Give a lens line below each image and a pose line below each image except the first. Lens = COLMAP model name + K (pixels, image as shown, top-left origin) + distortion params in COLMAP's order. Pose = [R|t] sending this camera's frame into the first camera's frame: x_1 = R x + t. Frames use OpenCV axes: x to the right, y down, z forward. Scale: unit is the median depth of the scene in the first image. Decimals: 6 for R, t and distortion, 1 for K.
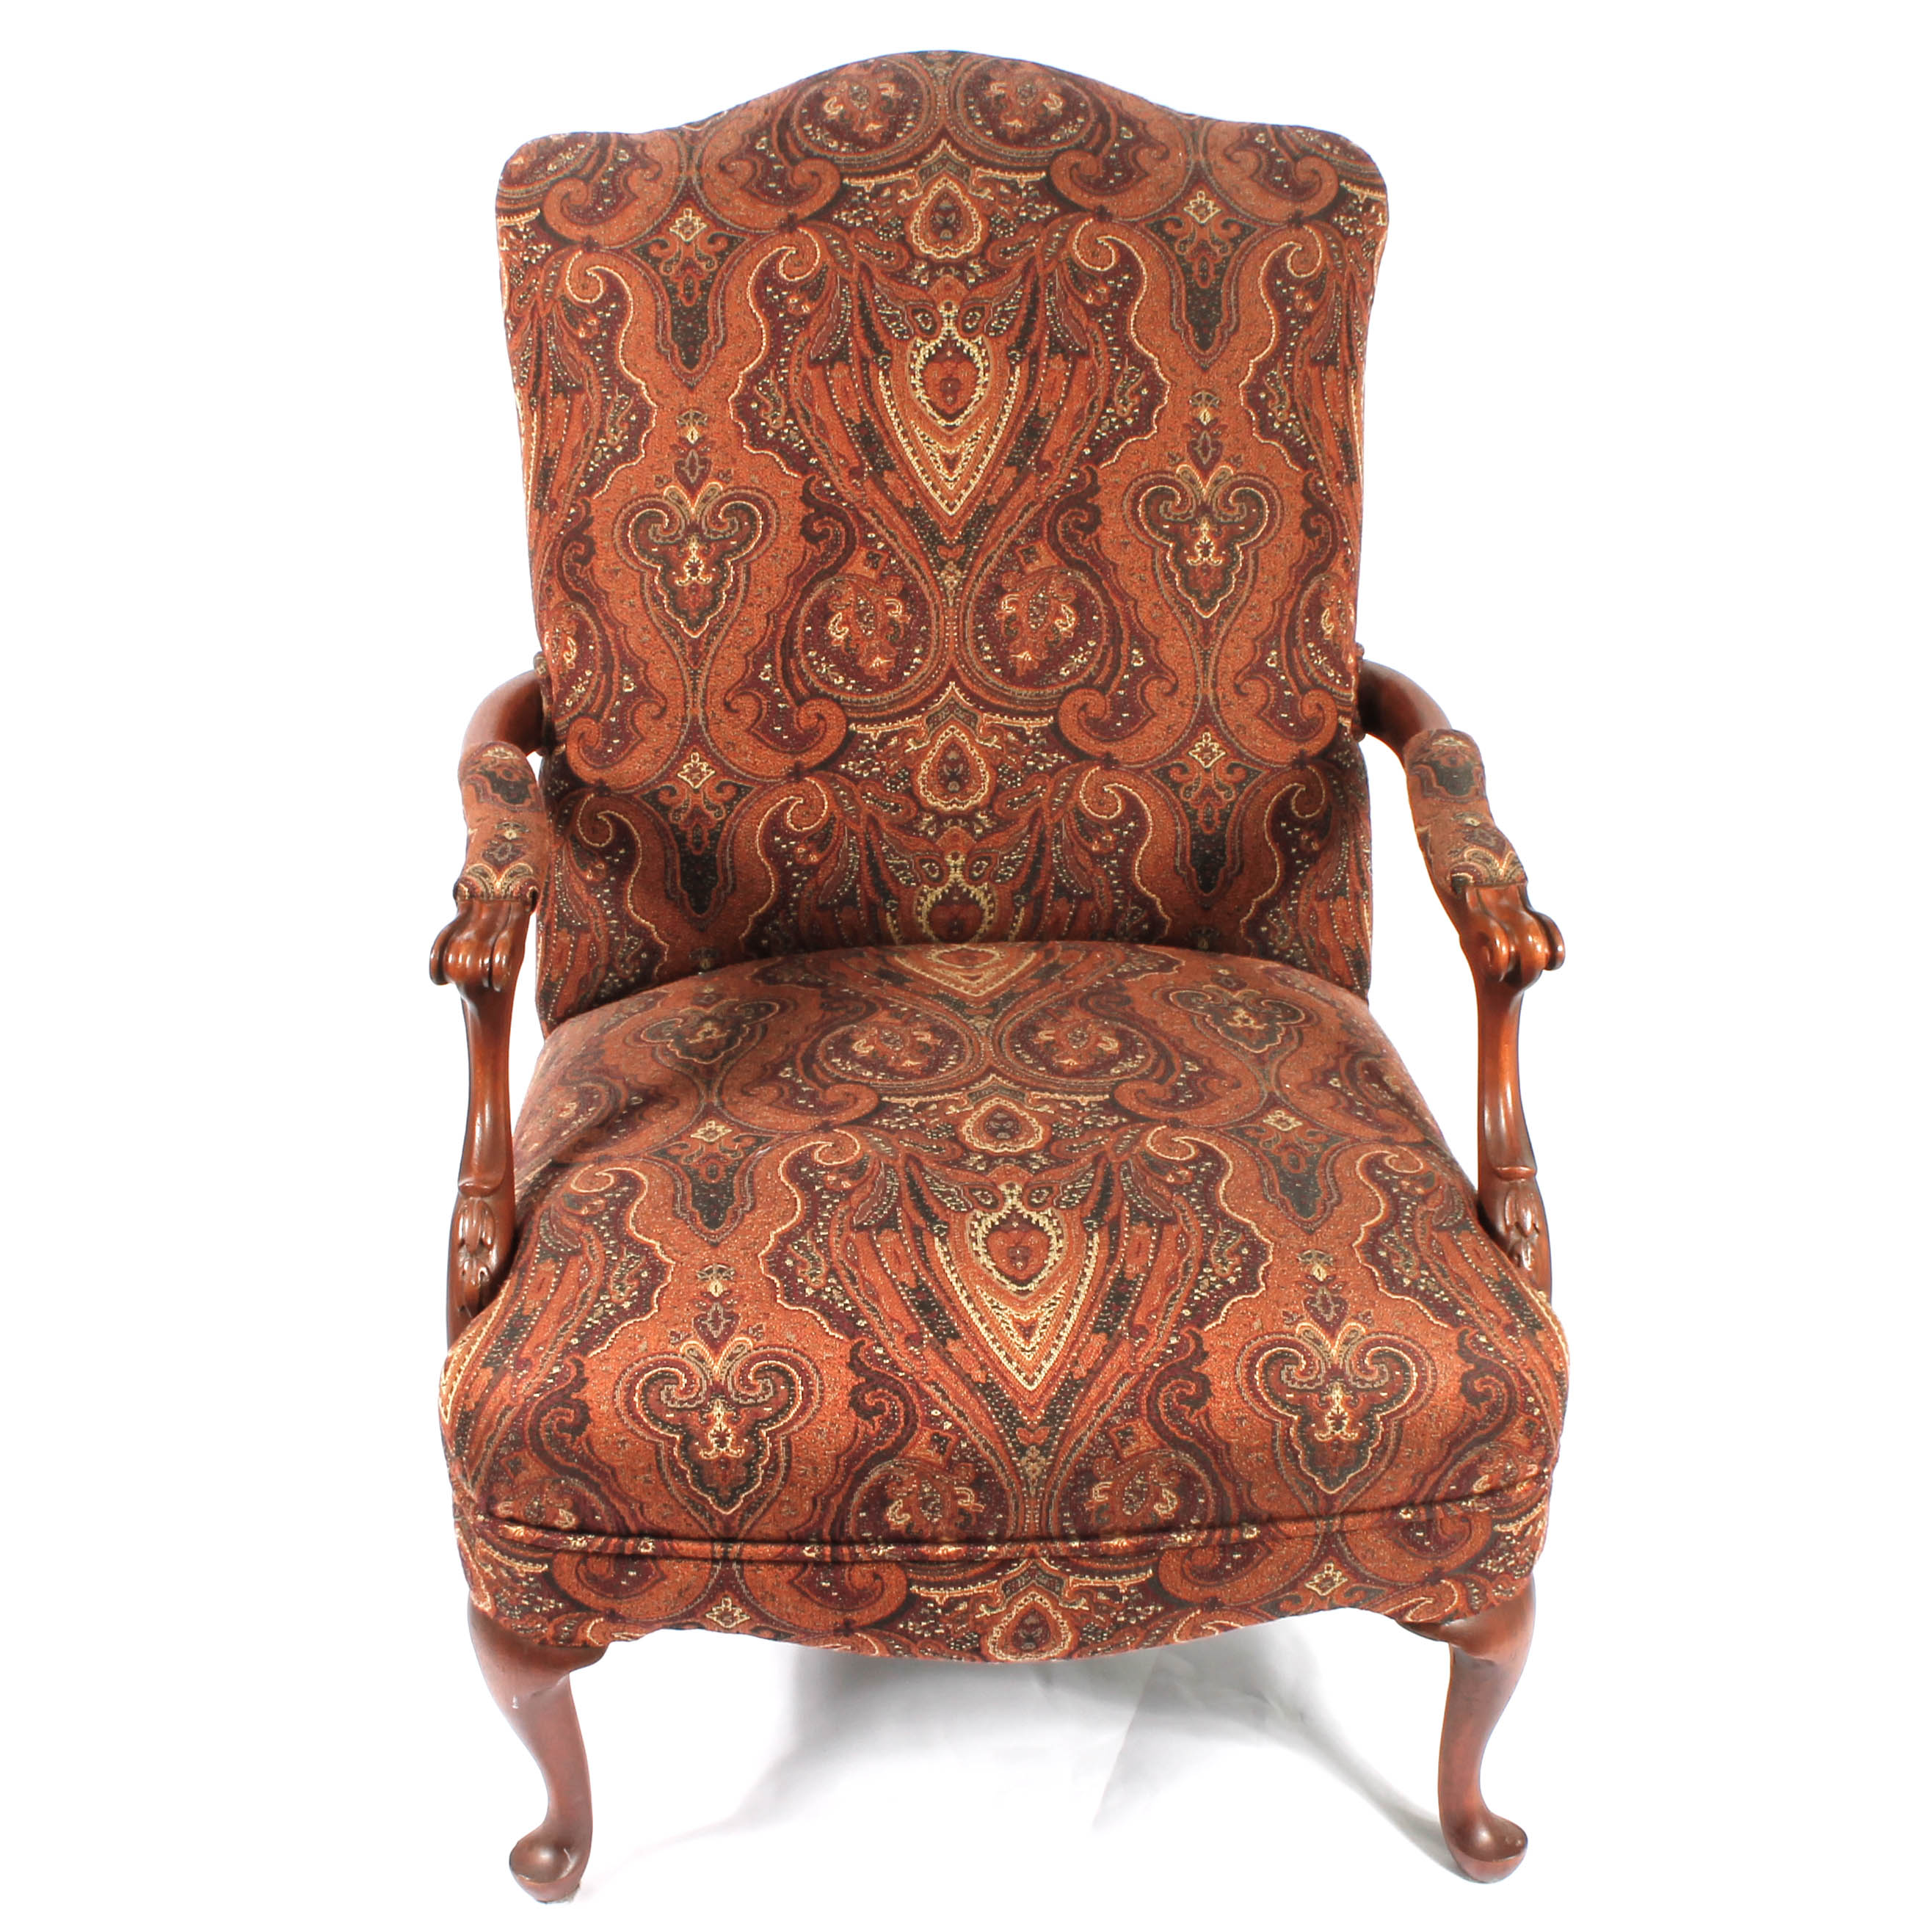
lens RADIAL K [[3041.6, 0, 966.0], [0, 3041.6, 966.0], [0, 0, 1]] dist [-0.141119, 0.071669]
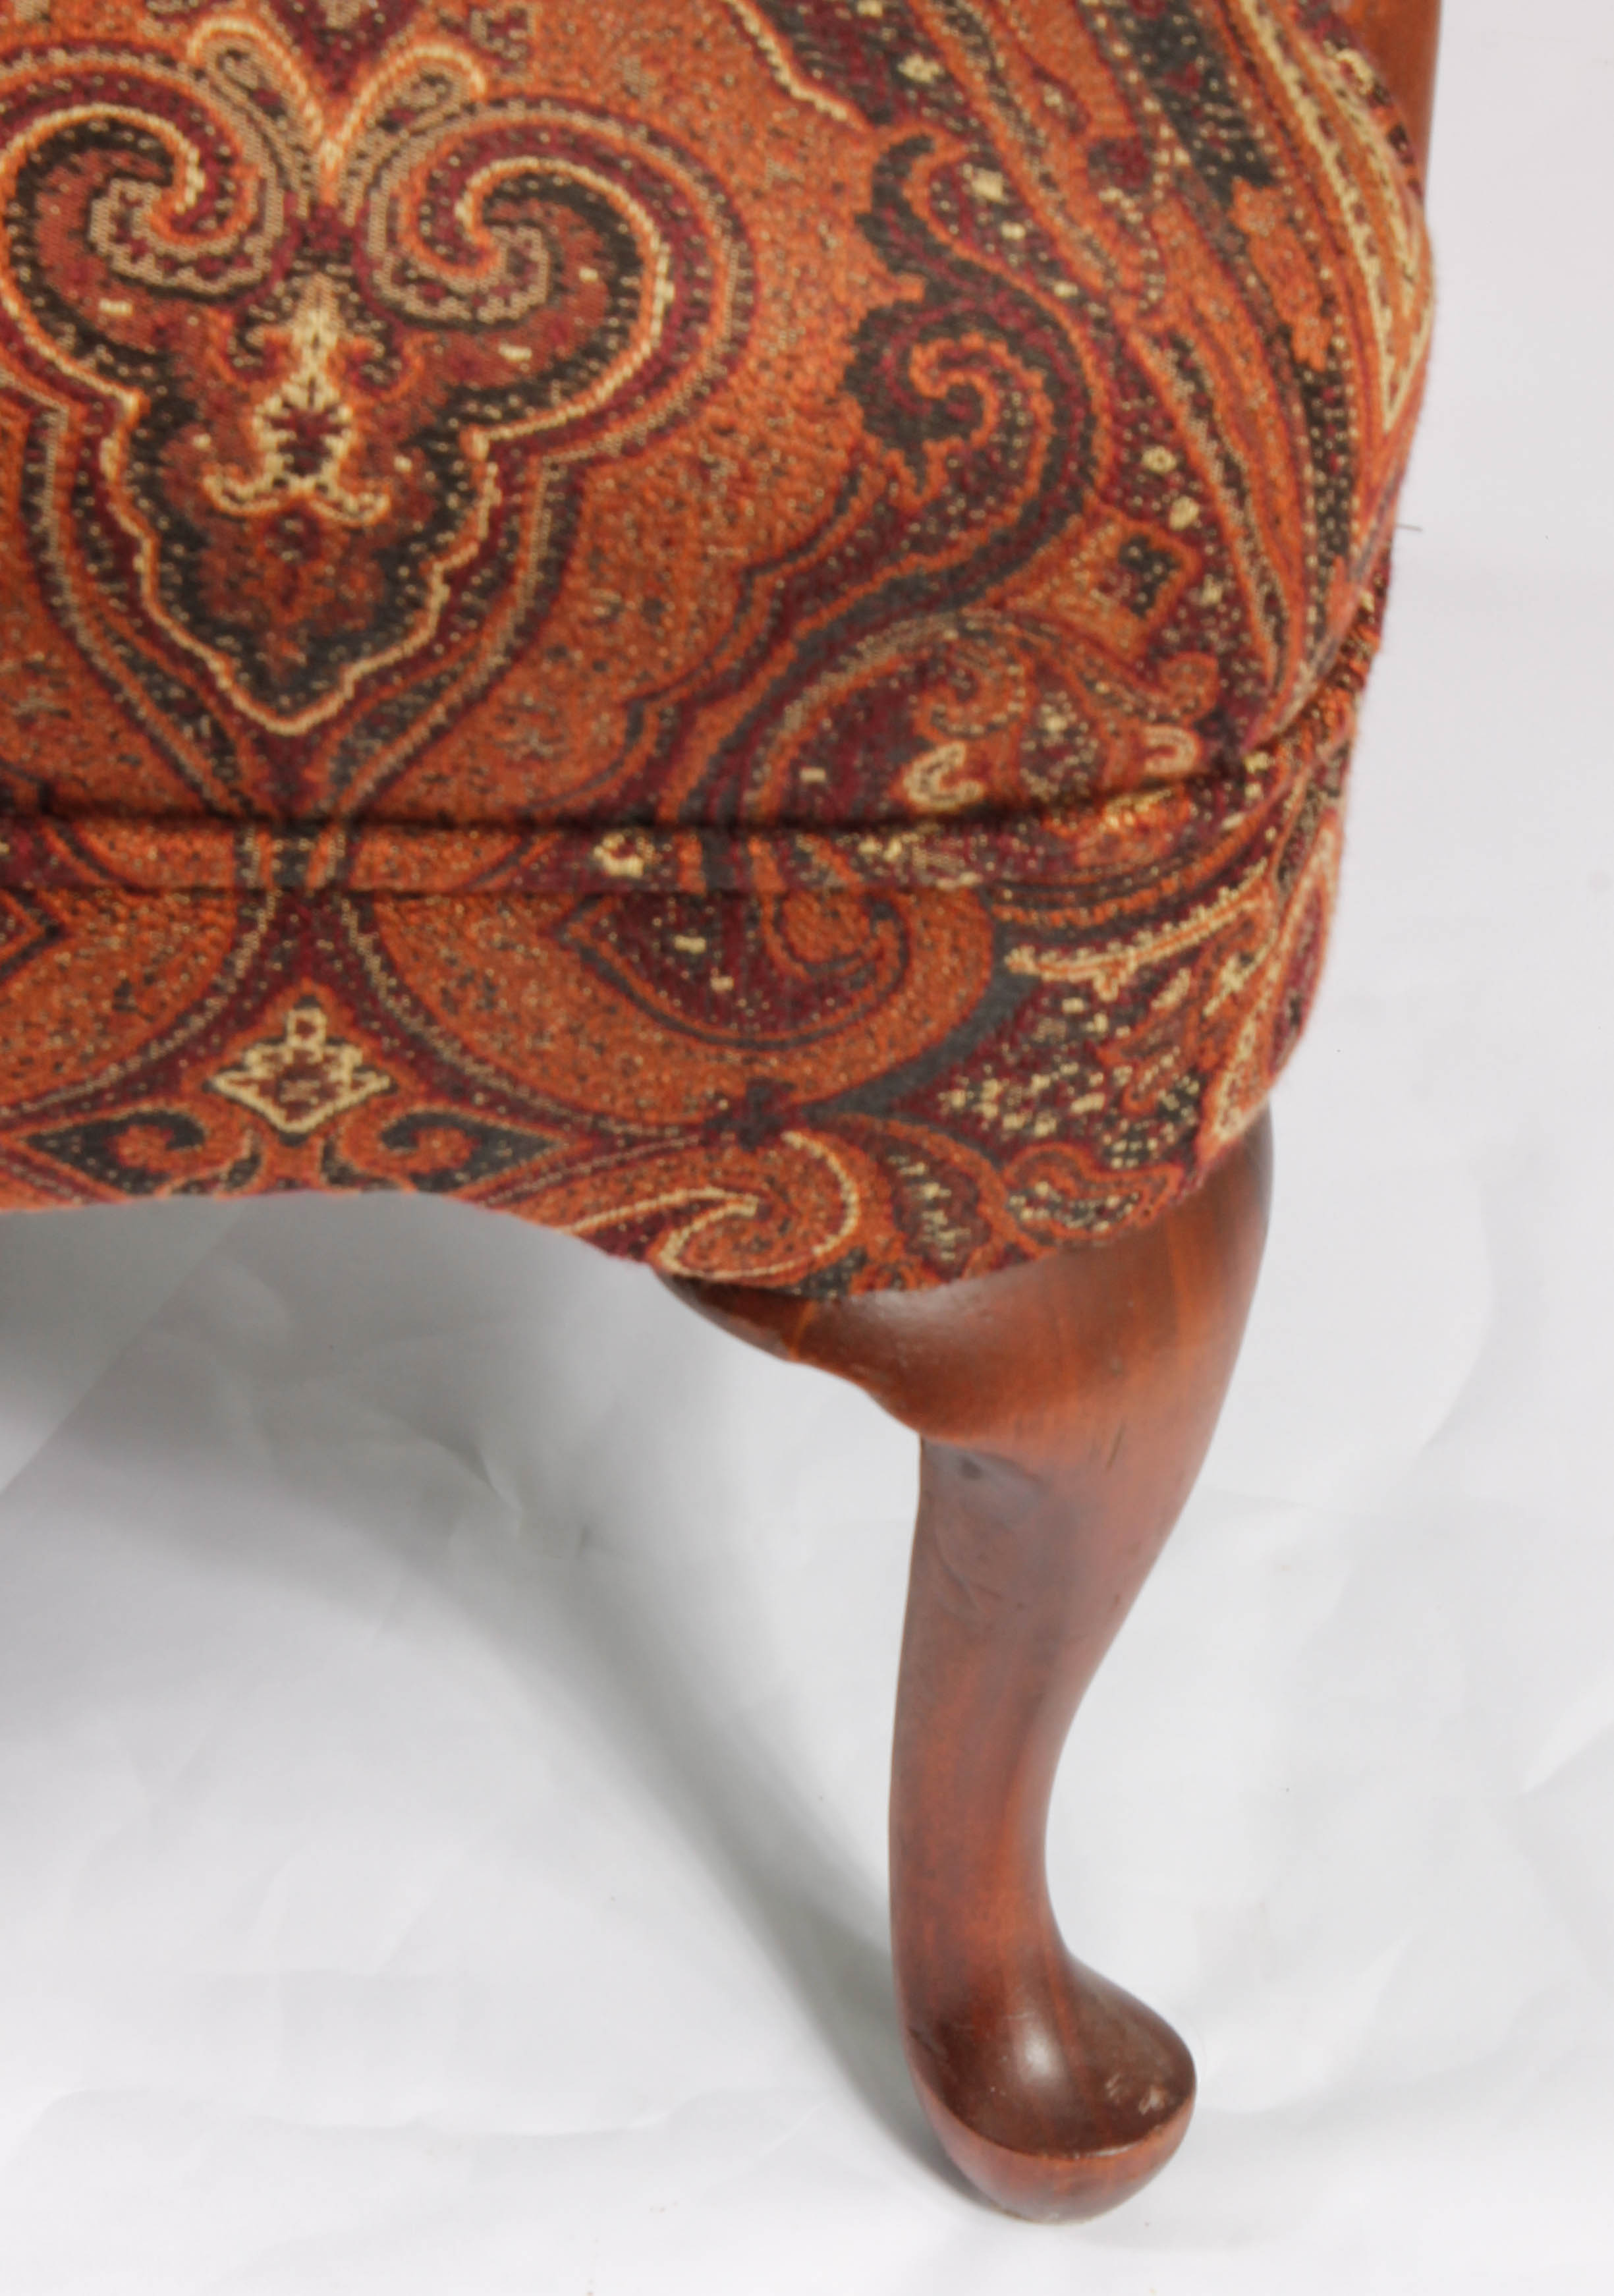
lens RADIAL K [[6750.6, 0, 807.0], [0, 6750.6, 1285.4], [0, 0, 1]] dist [0.062830, 0.569682]
pose [[0.990446, 0.123849, -0.060651, 0.203070], [-0.105578, 0.963946, 0.244257, 0.078242], [0.088715, -0.235520, 0.967812, 0.456093]]
